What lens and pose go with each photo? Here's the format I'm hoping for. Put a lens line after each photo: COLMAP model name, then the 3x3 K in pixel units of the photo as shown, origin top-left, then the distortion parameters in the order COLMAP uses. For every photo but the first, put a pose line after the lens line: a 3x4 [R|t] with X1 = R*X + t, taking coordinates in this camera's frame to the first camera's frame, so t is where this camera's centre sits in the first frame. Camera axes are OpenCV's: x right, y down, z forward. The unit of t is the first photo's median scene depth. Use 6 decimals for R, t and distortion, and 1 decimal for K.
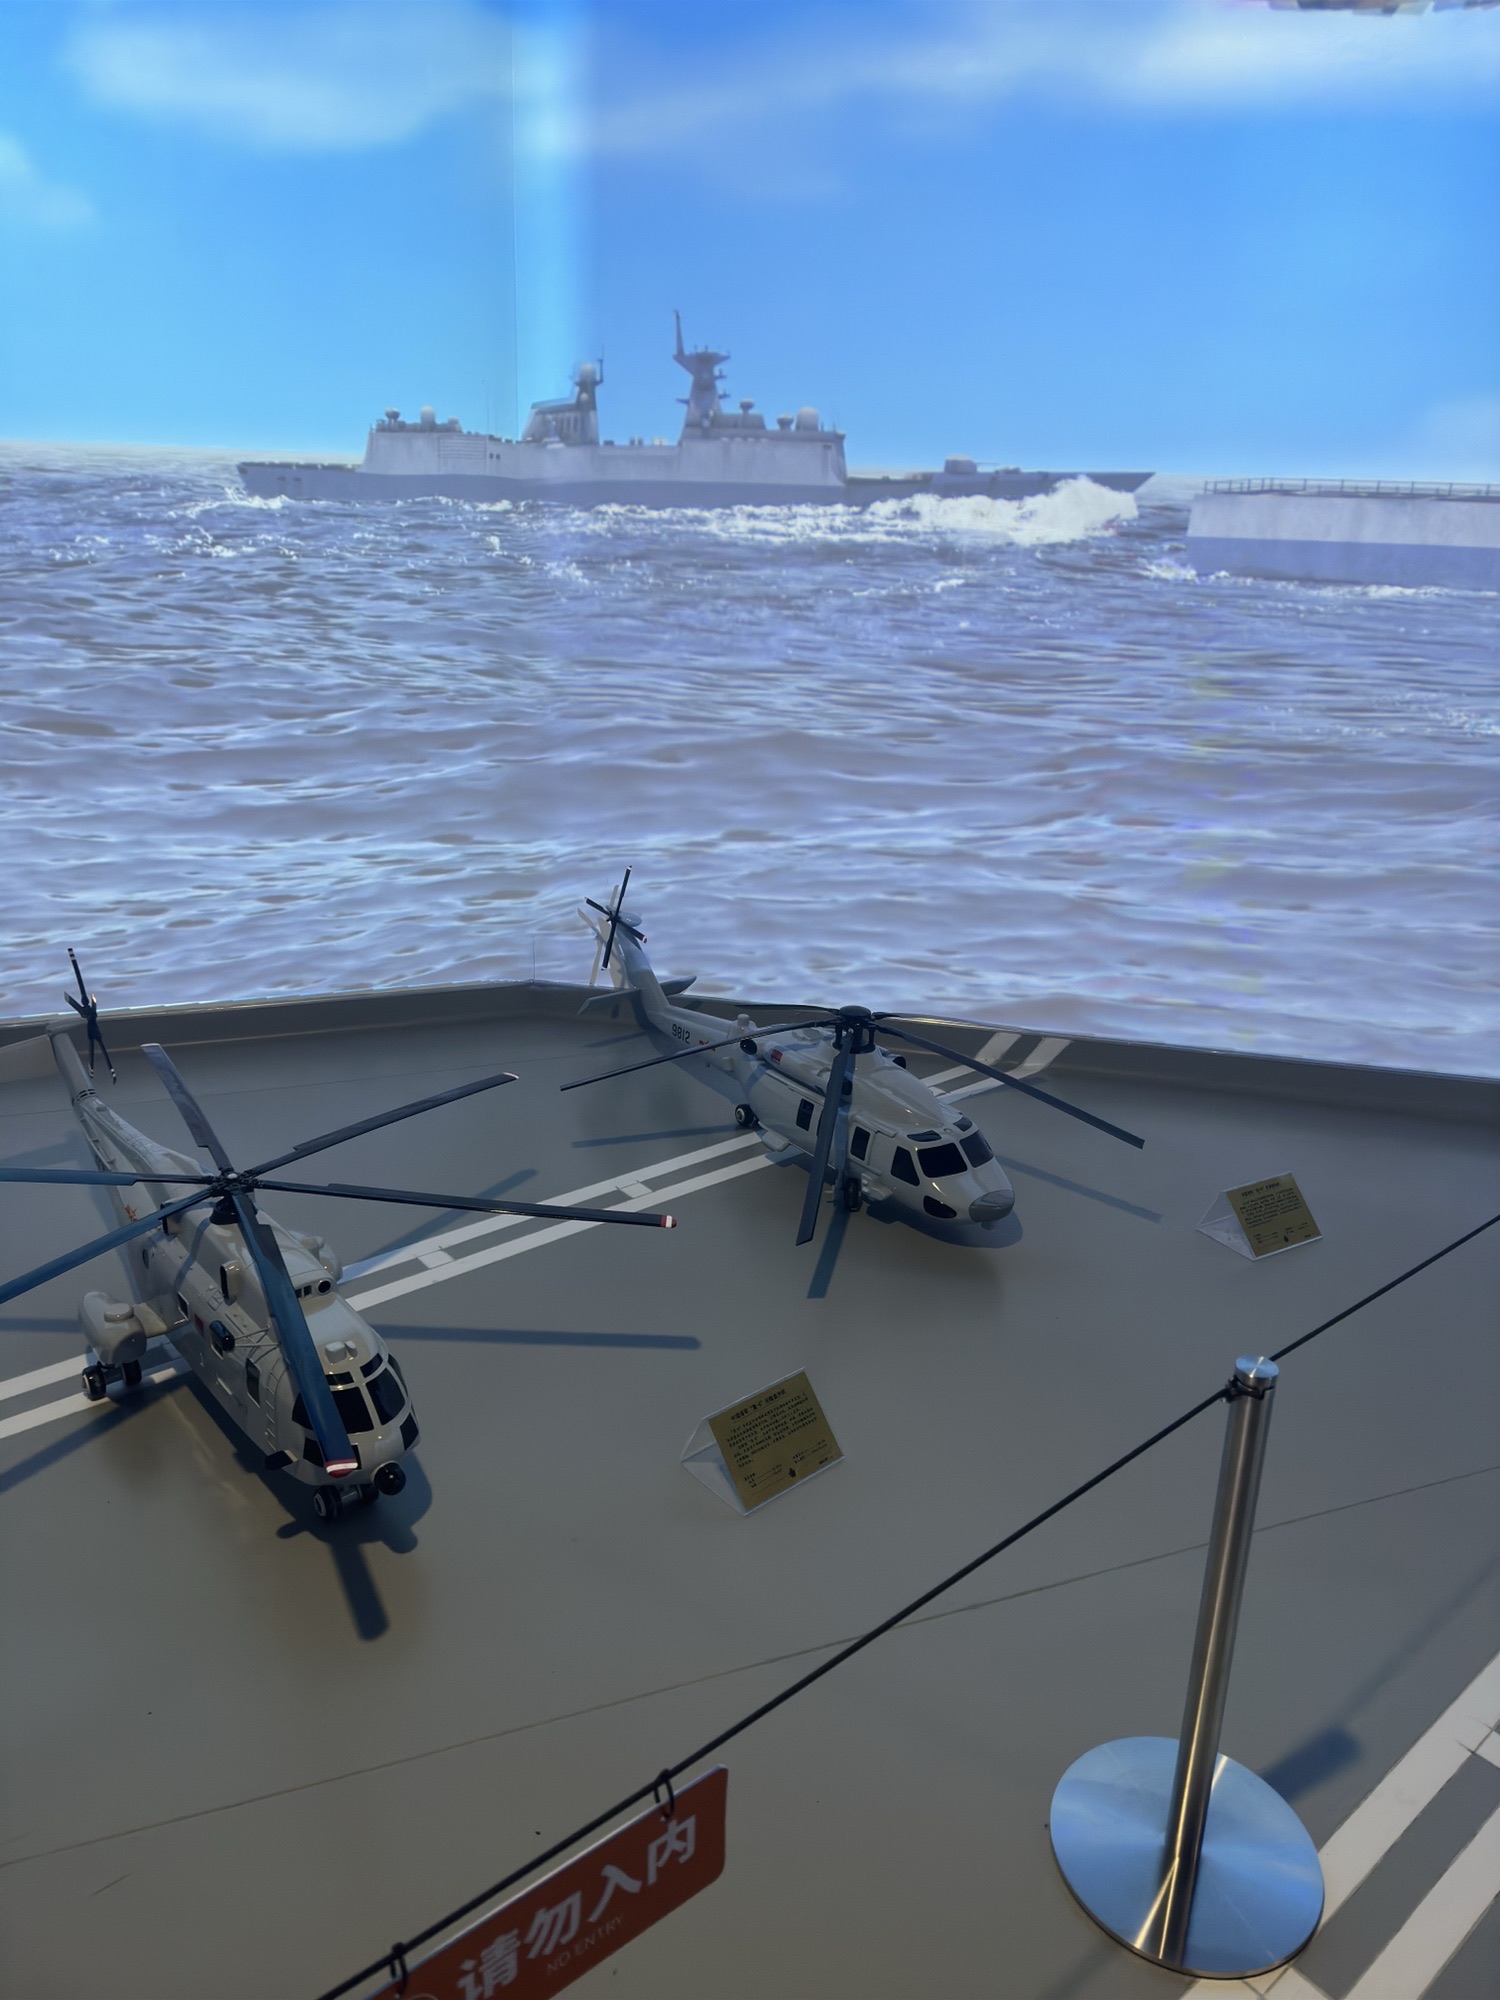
lens RADIAL K [[1442.8, 0, 750.0], [0, 1442.8, 1000.0], [0, 0, 1]] dist [0.145567, -0.211002]
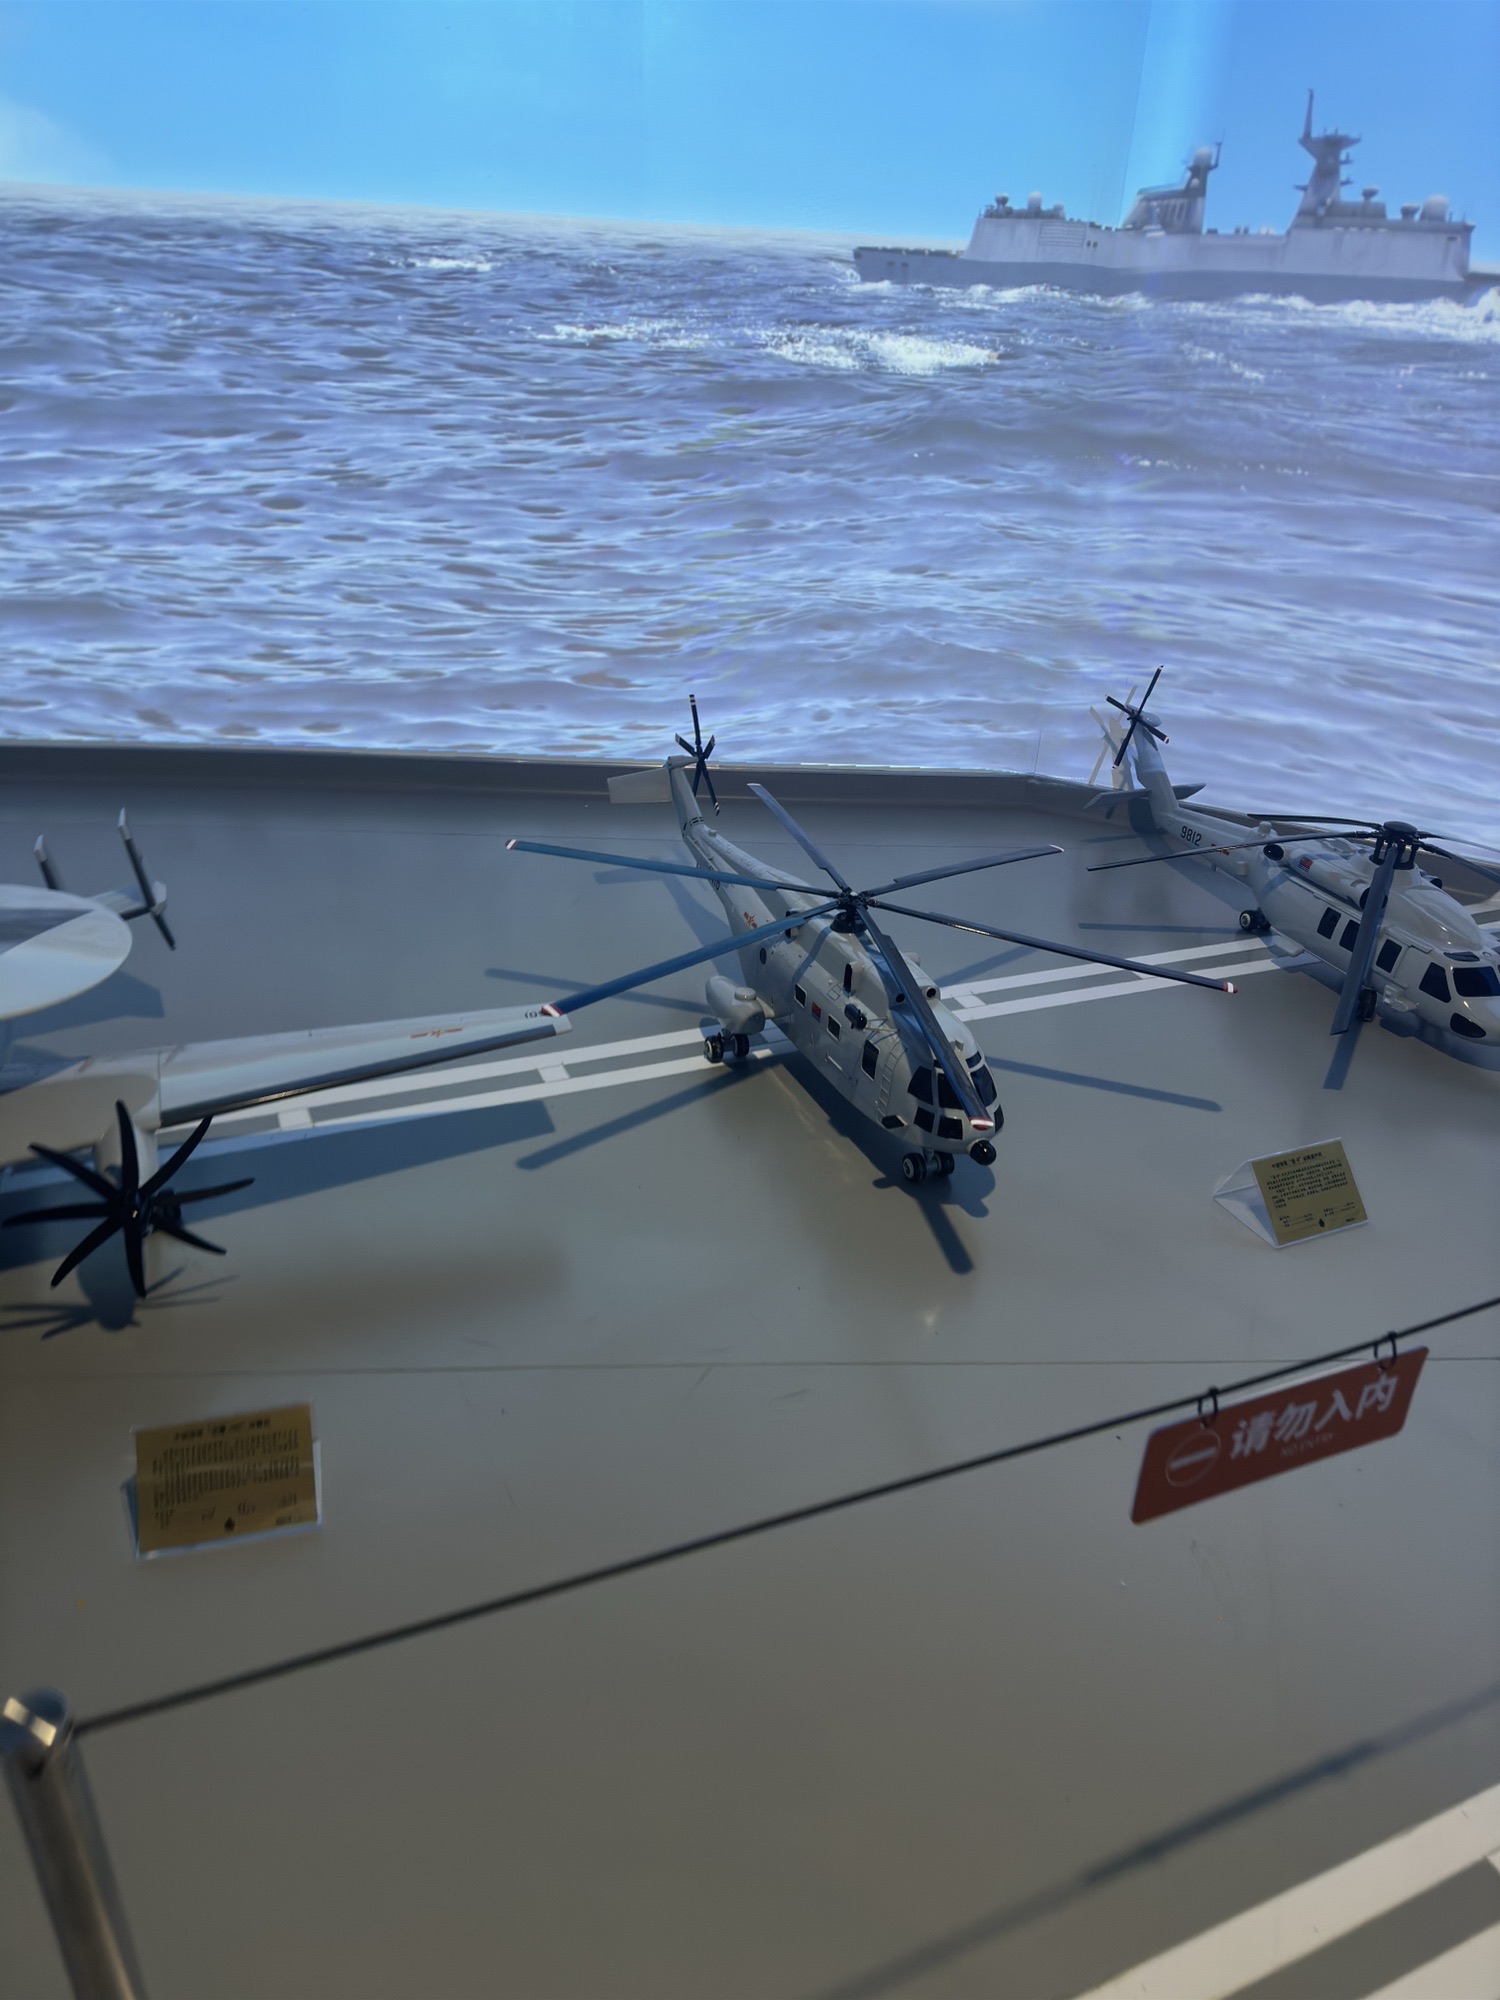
lens RADIAL K [[1445.6, 0, 750.0], [0, 1445.6, 1000.0], [0, 0, 1]] dist [0.072860, -0.060088]
pose [[0.961687, 0.146515, -0.231714, -0.107830], [-0.117177, 0.983791, 0.135740, 0.039901], [0.247846, -0.103388, 0.963267, -0.108096]]
